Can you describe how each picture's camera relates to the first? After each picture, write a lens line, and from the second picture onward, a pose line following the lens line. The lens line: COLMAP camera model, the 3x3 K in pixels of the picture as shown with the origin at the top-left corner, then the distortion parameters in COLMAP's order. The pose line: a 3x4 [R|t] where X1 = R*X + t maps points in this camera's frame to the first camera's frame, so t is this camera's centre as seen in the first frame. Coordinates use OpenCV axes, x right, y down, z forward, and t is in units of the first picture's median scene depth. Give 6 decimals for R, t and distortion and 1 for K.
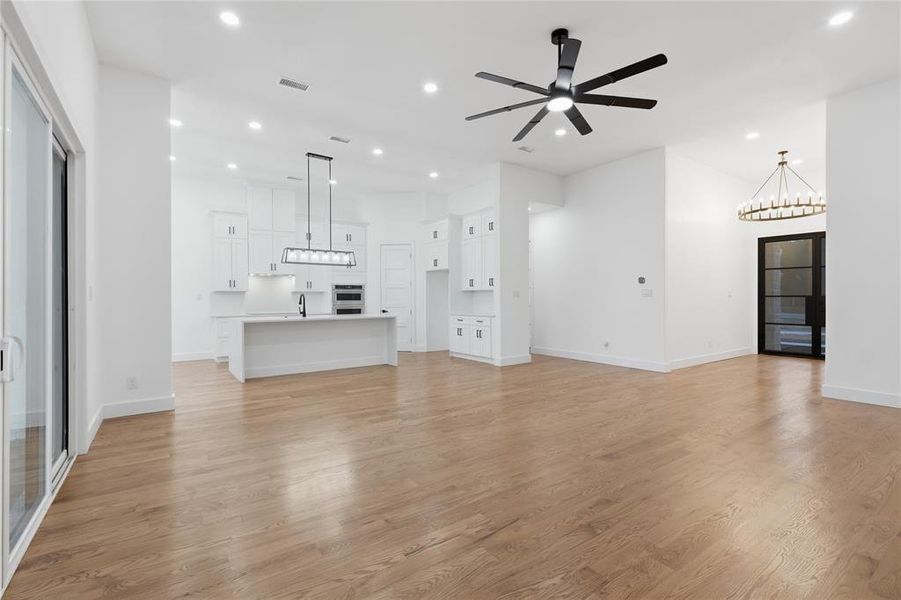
lens RADIAL K [[416.4, 0, 445.3], [0, 416.4, 300.5], [0, 0, 1]] dist [0.000518, 0.001364]
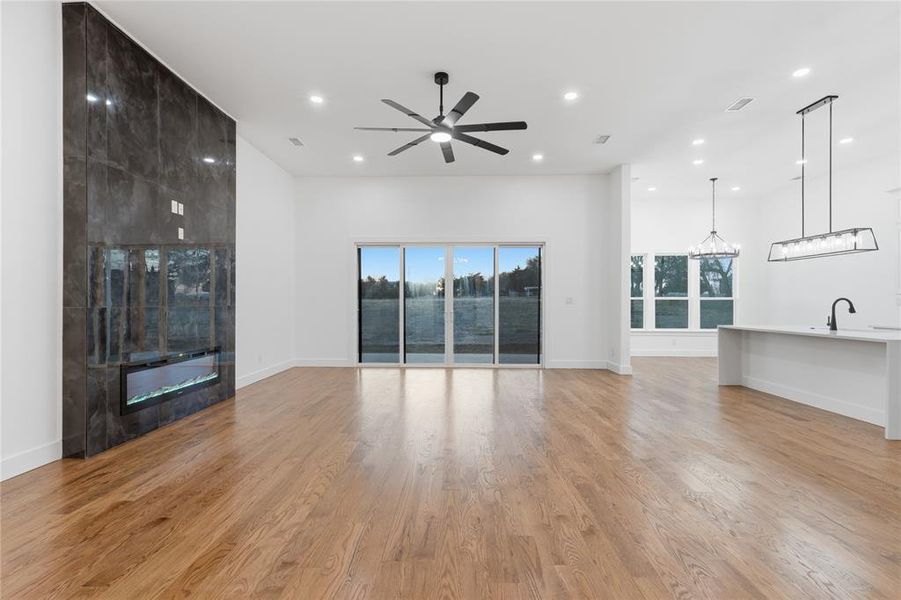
lens RADIAL K [[416.4, 0, 446.7], [0, 416.4, 302.9], [0, 0, 1]] dist [0.000518, 0.001364]
pose [[-0.594755, 0.003942, -0.803897, 0.529517], [-0.005245, 0.999948, 0.008784, -0.008553], [0.803890, 0.009441, -0.594703, 0.751946]]
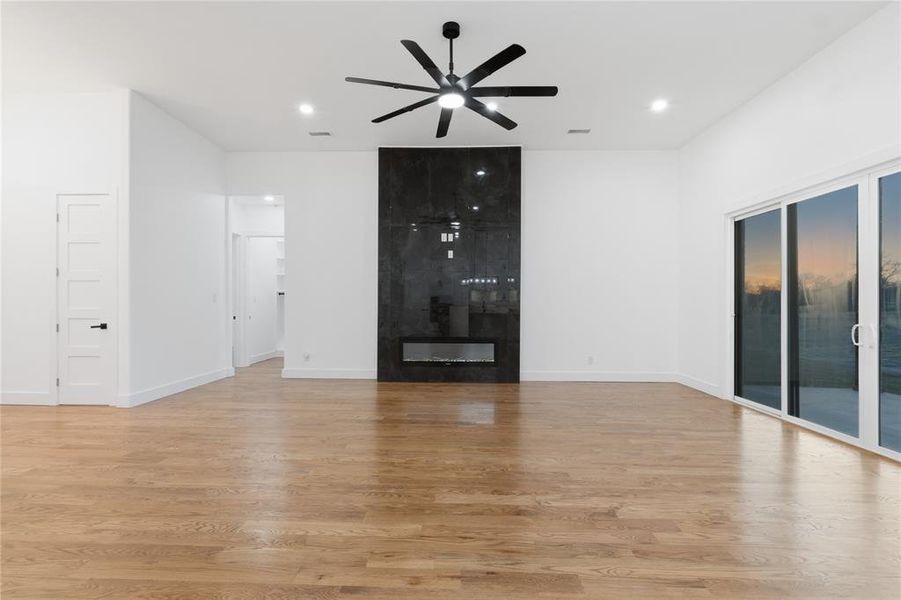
lens RADIAL K [[416.4, 0, 444.7], [0, 416.4, 304.9], [0, 0, 1]] dist [0.000518, 0.001364]
pose [[-0.800330, -0.005989, 0.599530, -0.127089], [-0.000016, 0.999950, 0.009968, -0.005376], [-0.599560, 0.007968, -0.800290, 0.782921]]
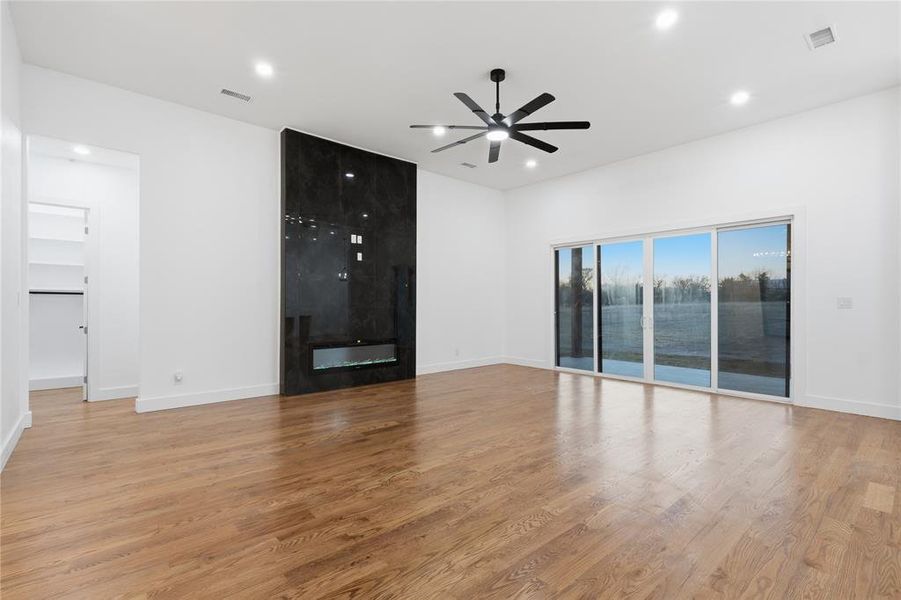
lens RADIAL K [[416.4, 0, 446.4], [0, 416.4, 303.3], [0, 0, 1]] dist [0.000518, 0.001364]
pose [[-0.994664, -0.000027, -0.103172, 0.233808], [-0.000523, 0.999988, 0.004783, -0.009124], [0.103170, 0.004811, -0.994652, 0.930763]]
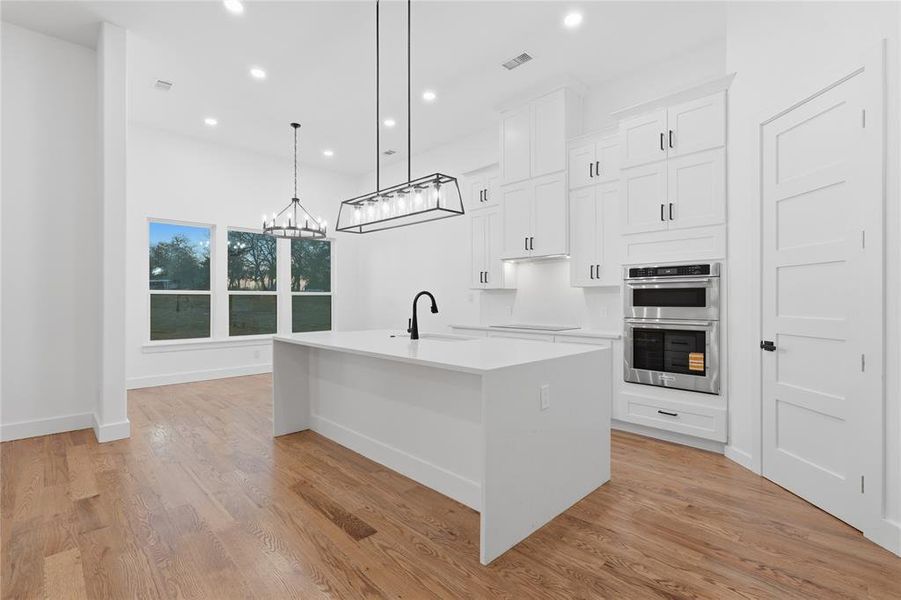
lens RADIAL K [[416.4, 0, 447.8], [0, 416.4, 298.4], [0, 0, 1]] dist [0.000518, 0.001364]
pose [[0.164527, 0.001065, -0.986372, 0.117930], [-0.009846, 0.999951, -0.000563, -0.006214], [0.986323, 0.009805, 0.164530, 0.807937]]
